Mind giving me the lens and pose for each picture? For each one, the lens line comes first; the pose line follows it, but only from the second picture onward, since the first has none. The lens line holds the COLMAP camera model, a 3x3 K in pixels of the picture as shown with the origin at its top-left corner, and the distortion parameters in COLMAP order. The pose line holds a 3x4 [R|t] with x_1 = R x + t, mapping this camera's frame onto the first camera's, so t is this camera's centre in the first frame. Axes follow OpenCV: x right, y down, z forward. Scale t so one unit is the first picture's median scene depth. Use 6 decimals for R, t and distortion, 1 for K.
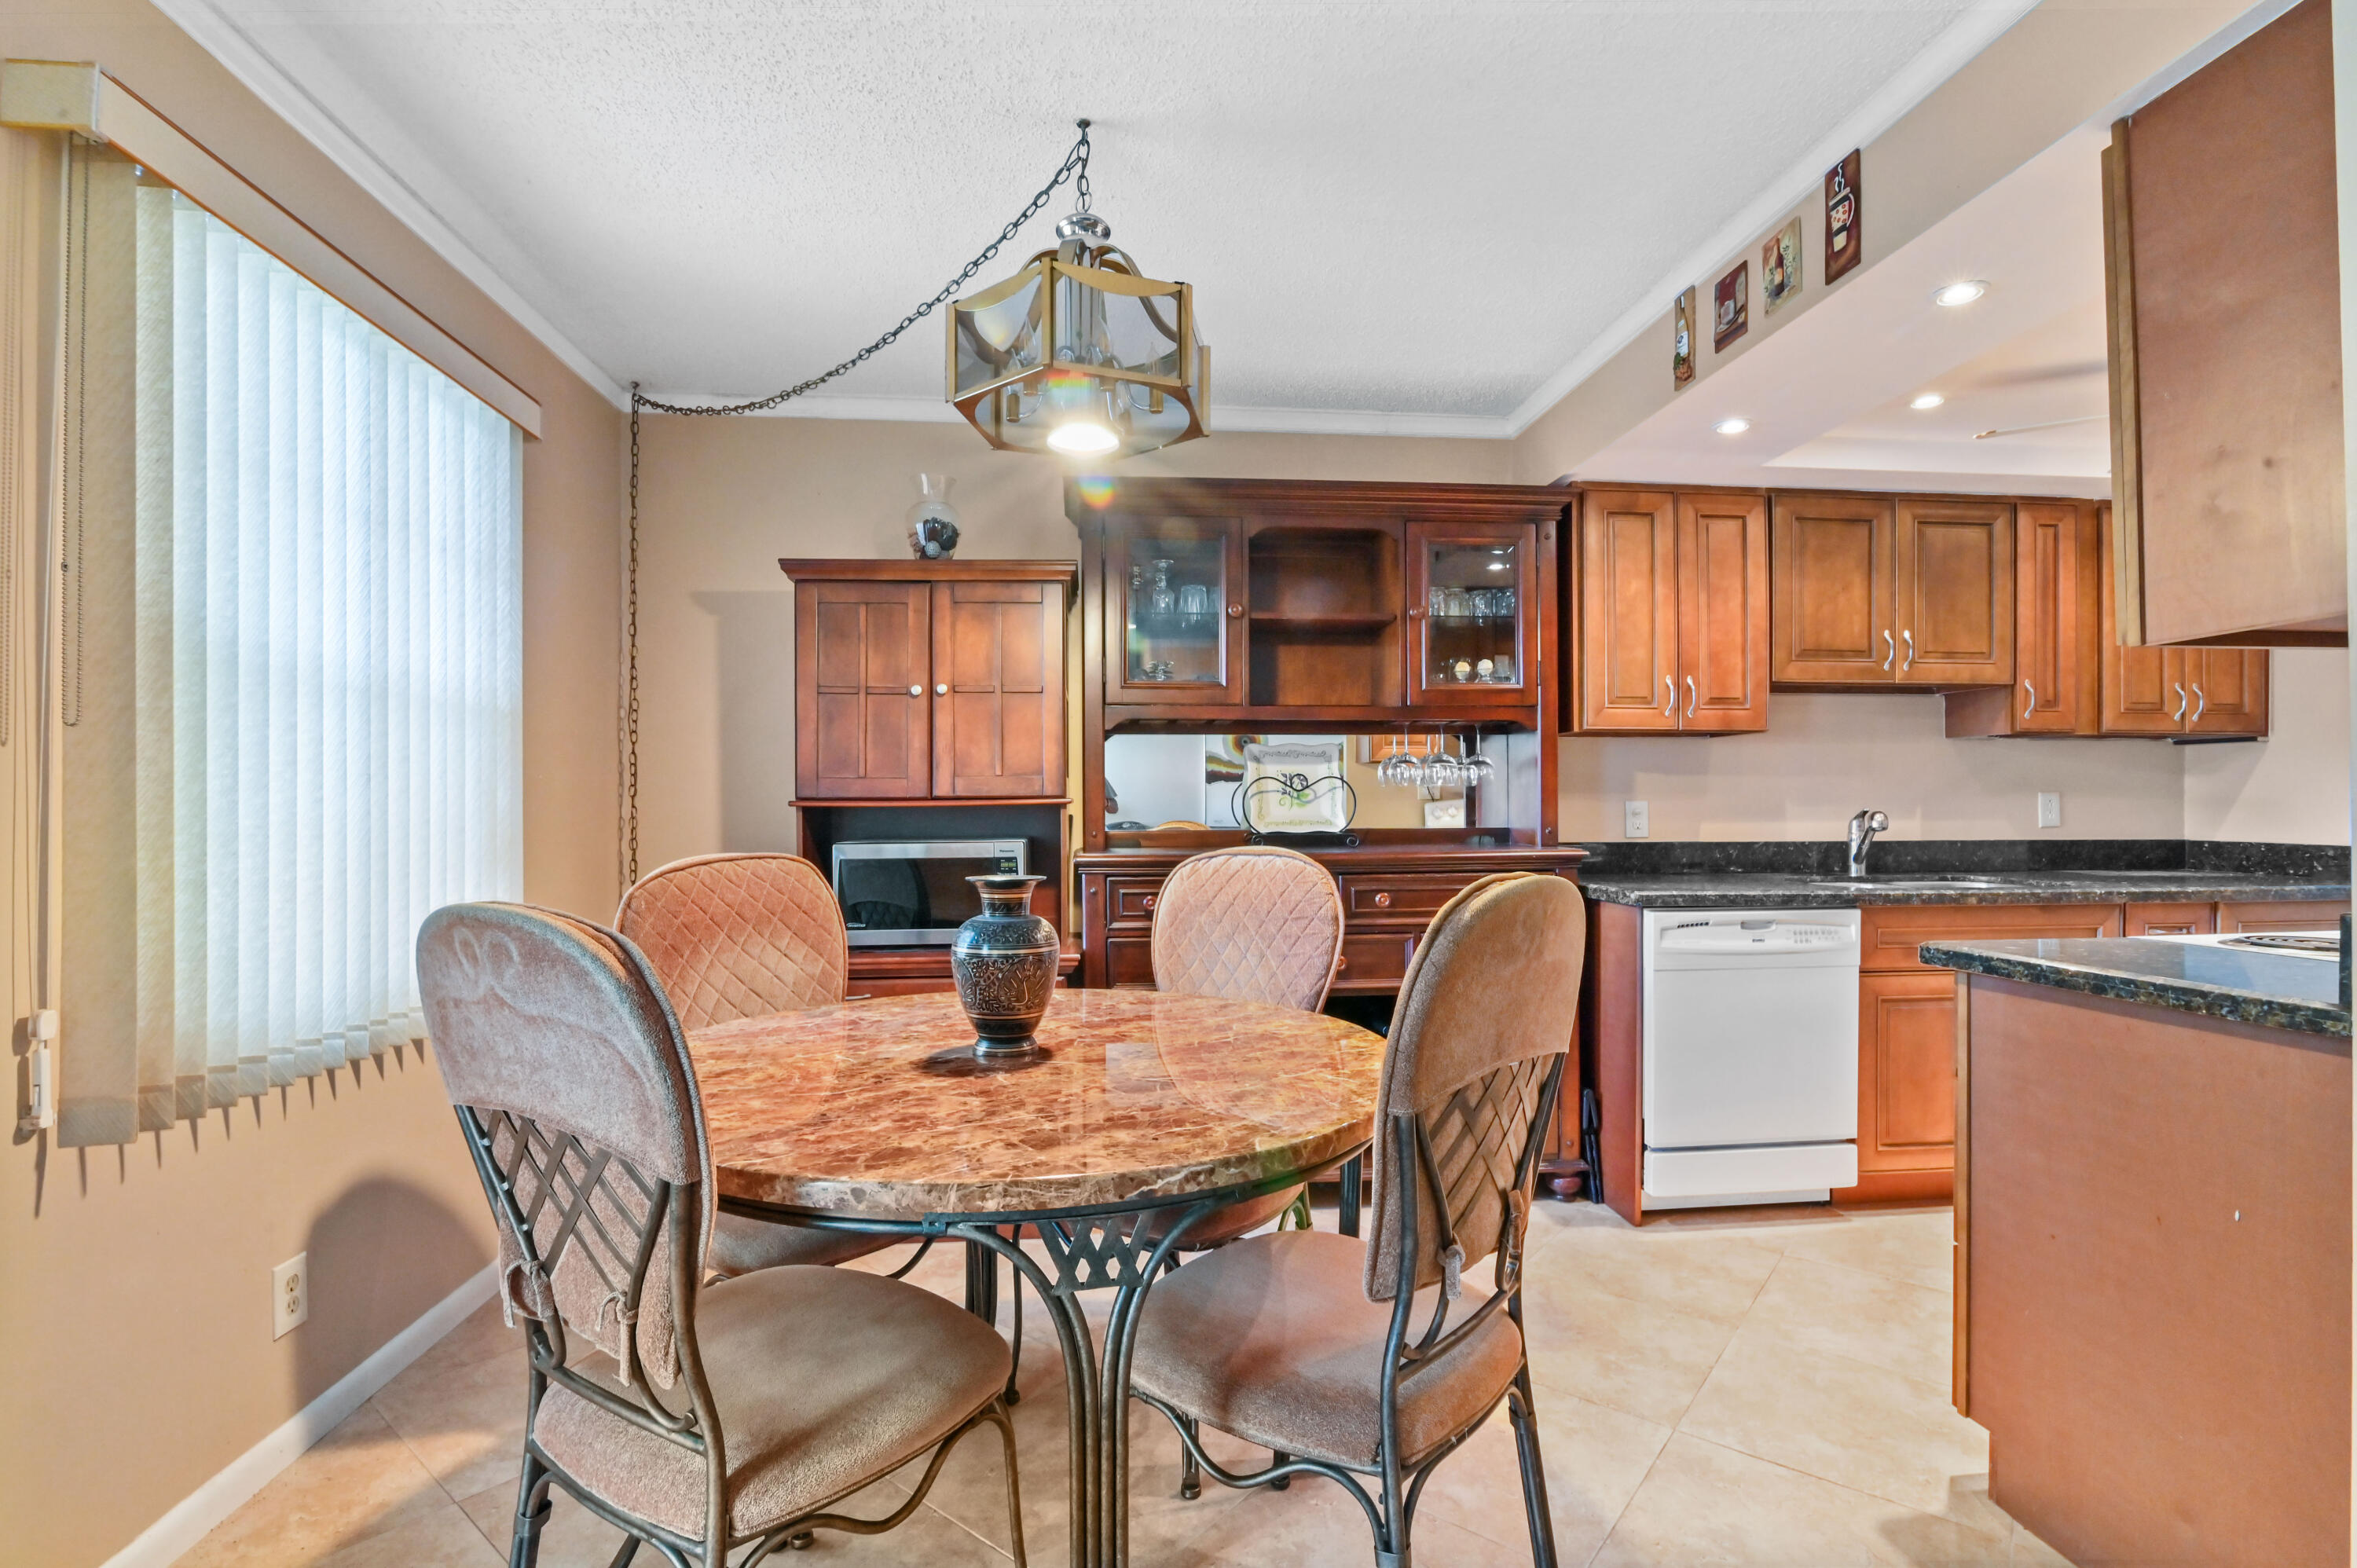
lens RADIAL K [[1091.4, 0, 1182.7], [0, 1091.4, 803.3], [0, 0, 1]] dist [-0.017489, 0.001038]
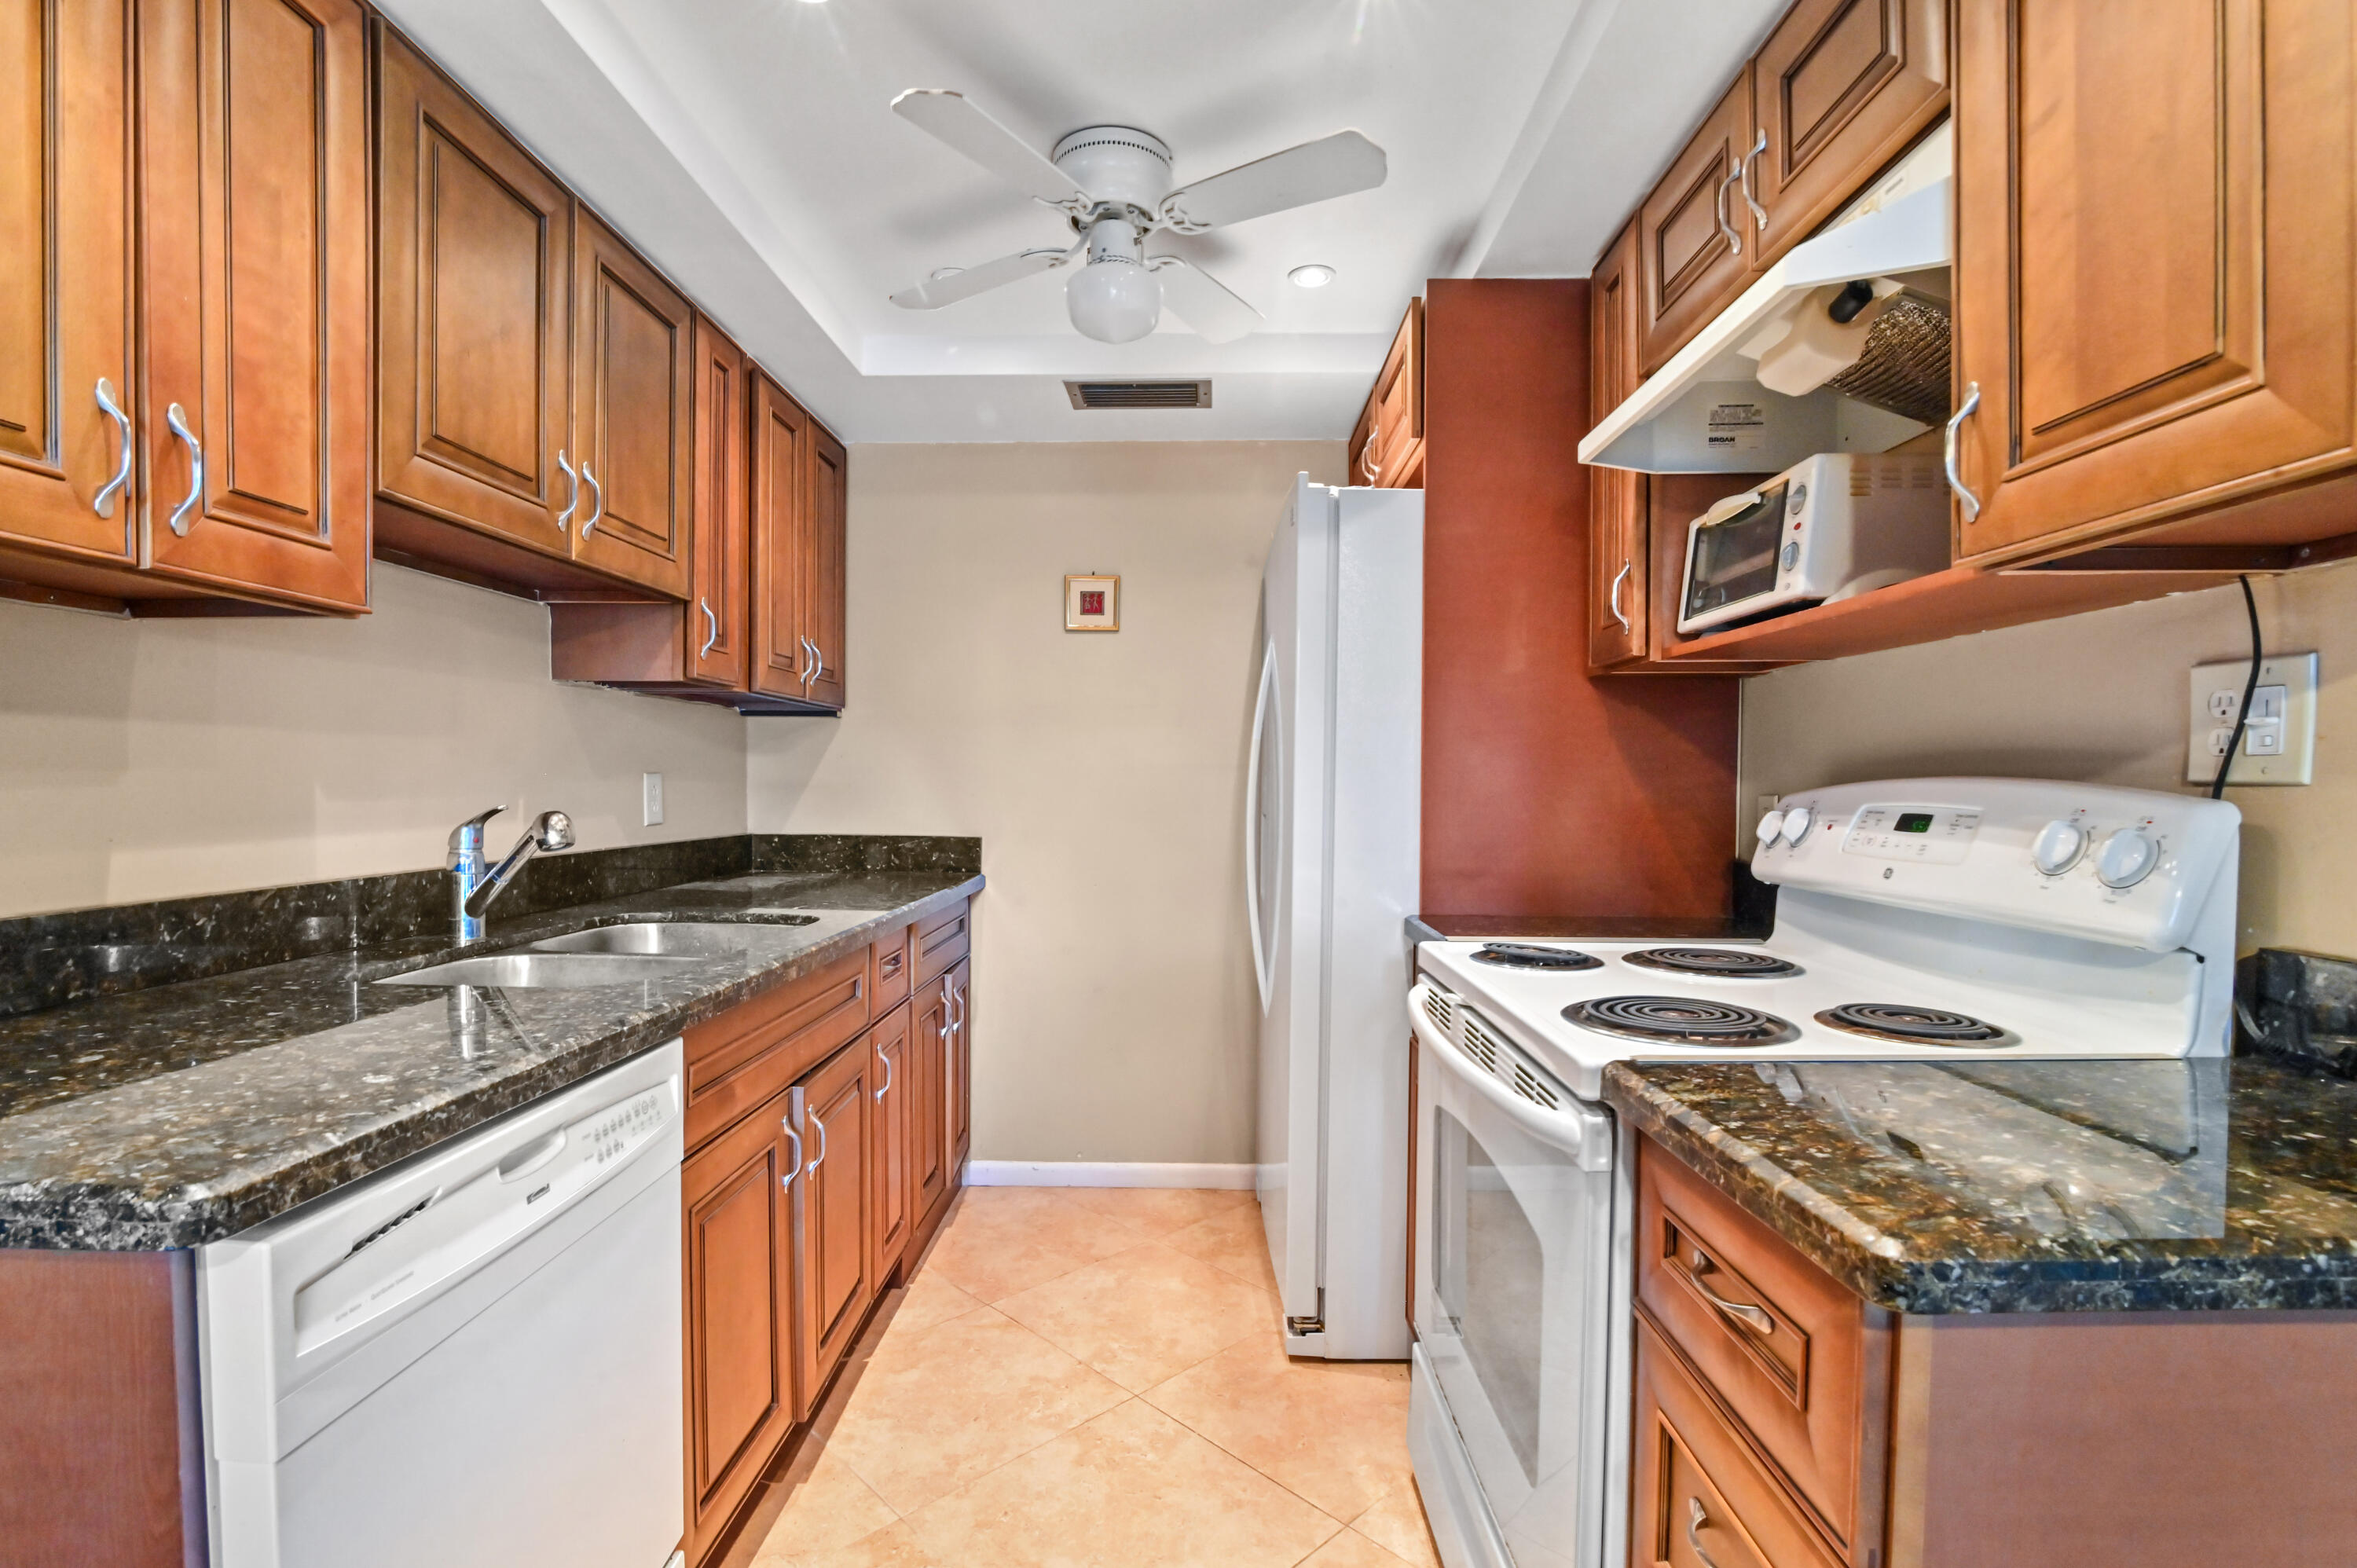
lens RADIAL K [[1091.4, 0, 1177.9], [0, 1091.4, 799.2], [0, 0, 1]] dist [-0.017489, 0.001038]
pose [[0.125510, -0.013619, 0.991999, 0.187608], [-0.003866, 0.999891, 0.014217, -0.005801], [-0.992085, -0.005620, 0.125444, 0.665296]]
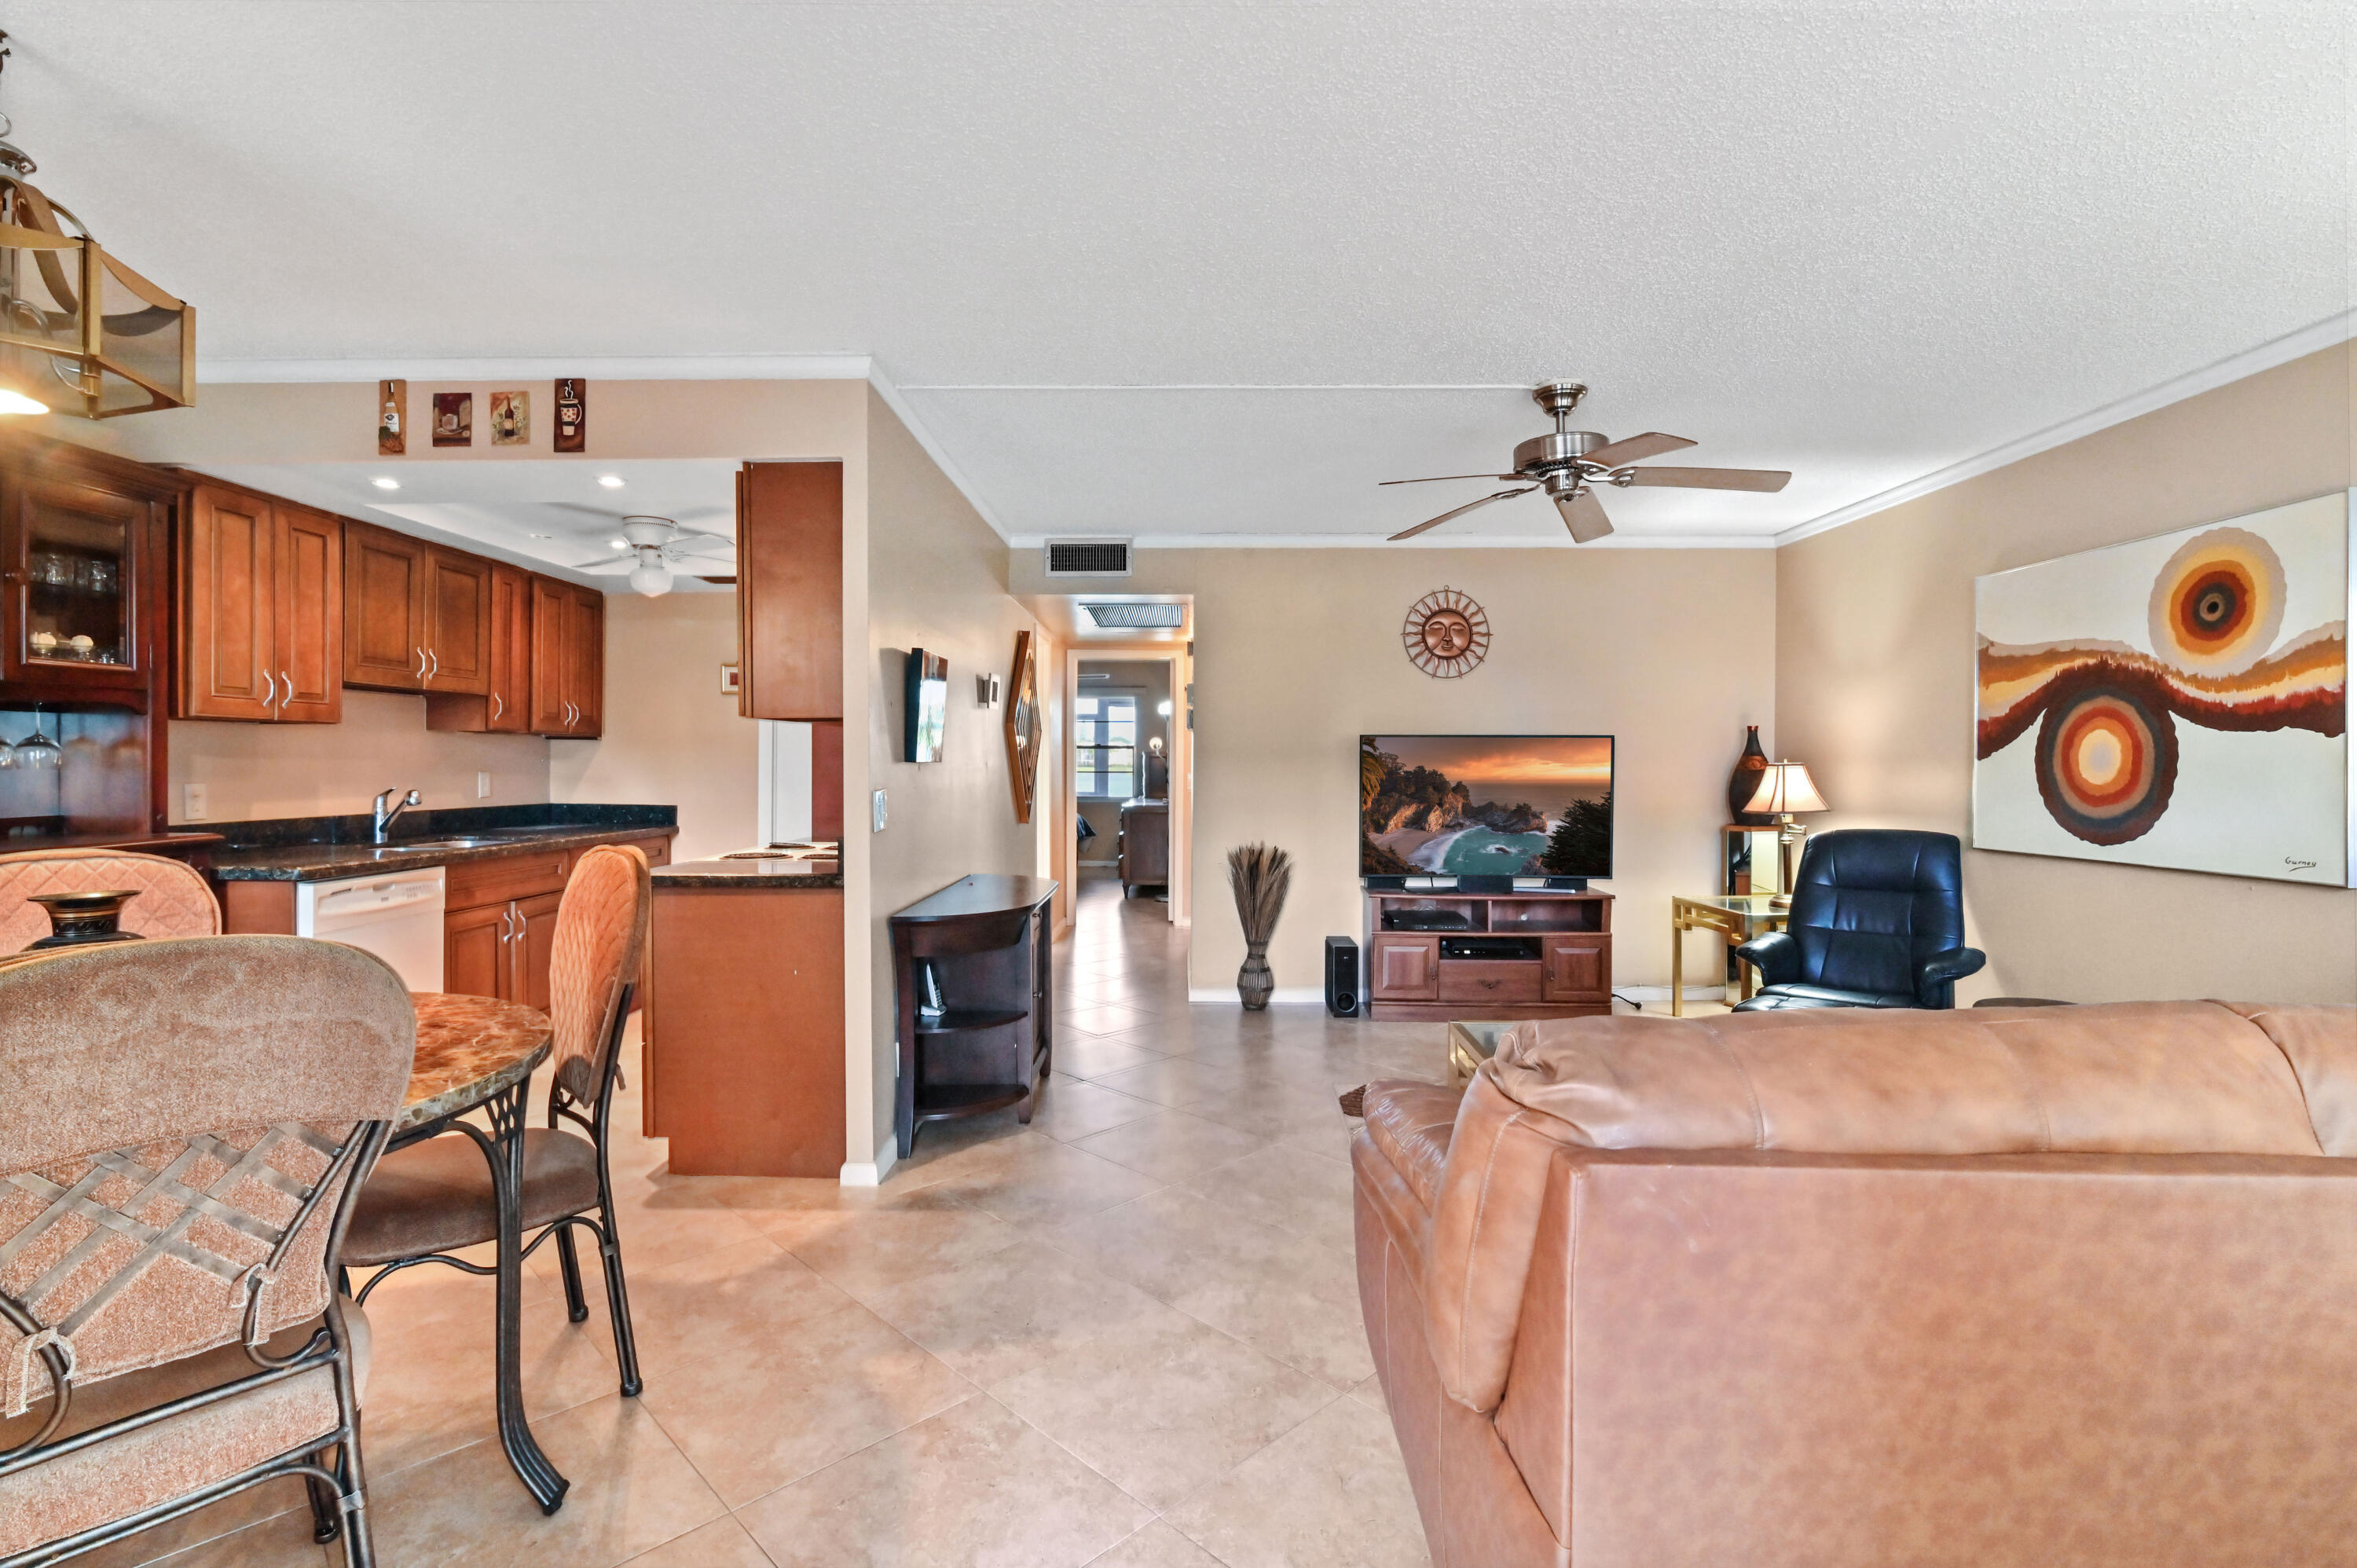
lens RADIAL K [[1091.4, 0, 1178.7], [0, 1091.4, 775.9], [0, 0, 1]] dist [-0.017489, 0.001038]
pose [[0.113899, -0.006543, 0.993471, -0.521232], [-0.009408, 0.999926, 0.007664, -0.027555], [-0.993448, -0.010219, 0.113829, -0.032464]]
